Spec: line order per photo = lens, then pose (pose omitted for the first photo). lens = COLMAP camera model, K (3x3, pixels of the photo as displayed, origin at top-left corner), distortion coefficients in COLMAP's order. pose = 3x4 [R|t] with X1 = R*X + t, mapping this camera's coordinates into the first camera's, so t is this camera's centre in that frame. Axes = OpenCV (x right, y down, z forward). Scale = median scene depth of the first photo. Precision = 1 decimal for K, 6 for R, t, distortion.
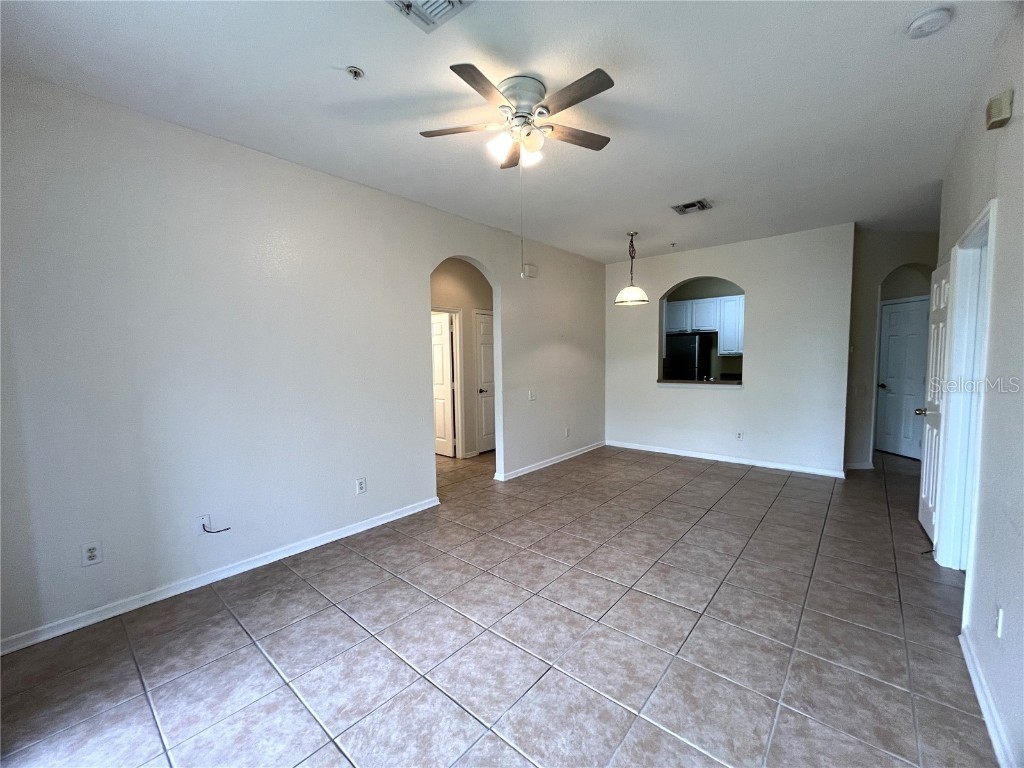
lens RADIAL K [[413.0, 0, 512.0], [0, 413.0, 384.0], [0, 0, 1]] dist [0.000089, 0.000007]
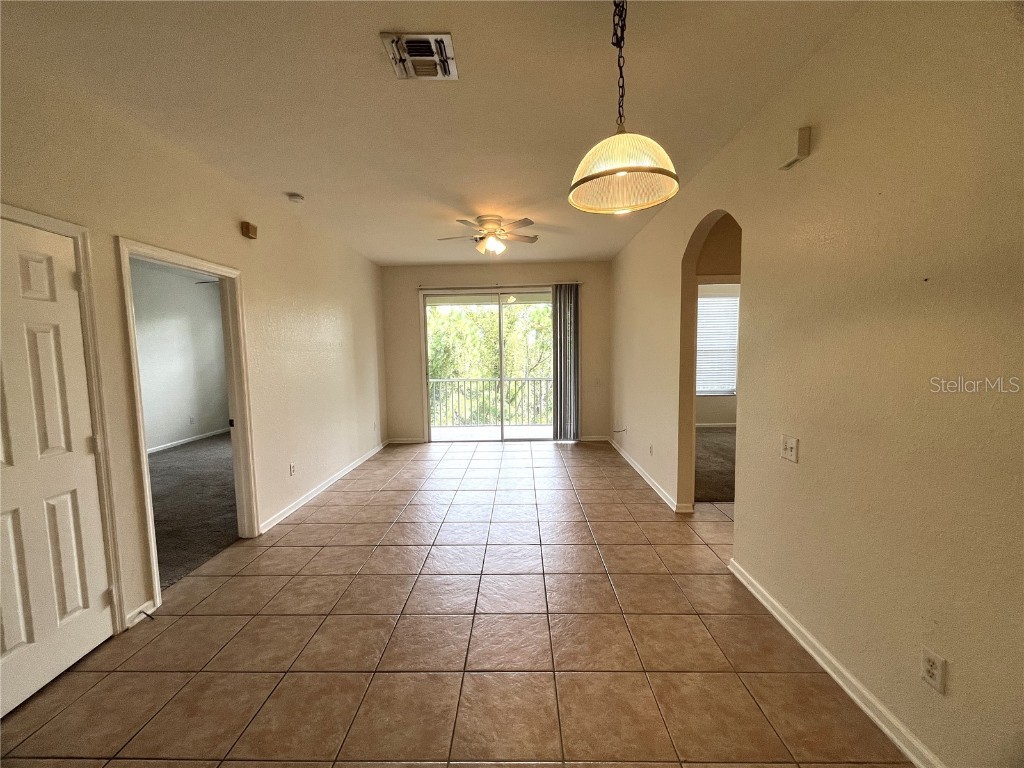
lens RADIAL K [[413.0, 0, 512.0], [0, 413.0, 384.0], [0, 0, 1]] dist [0.000089, 0.000007]
pose [[-0.773551, 0.074870, -0.629296, 0.772717], [-0.017070, 0.990175, 0.138788, -0.133960], [0.633505, 0.118101, -0.764672, 1.666728]]
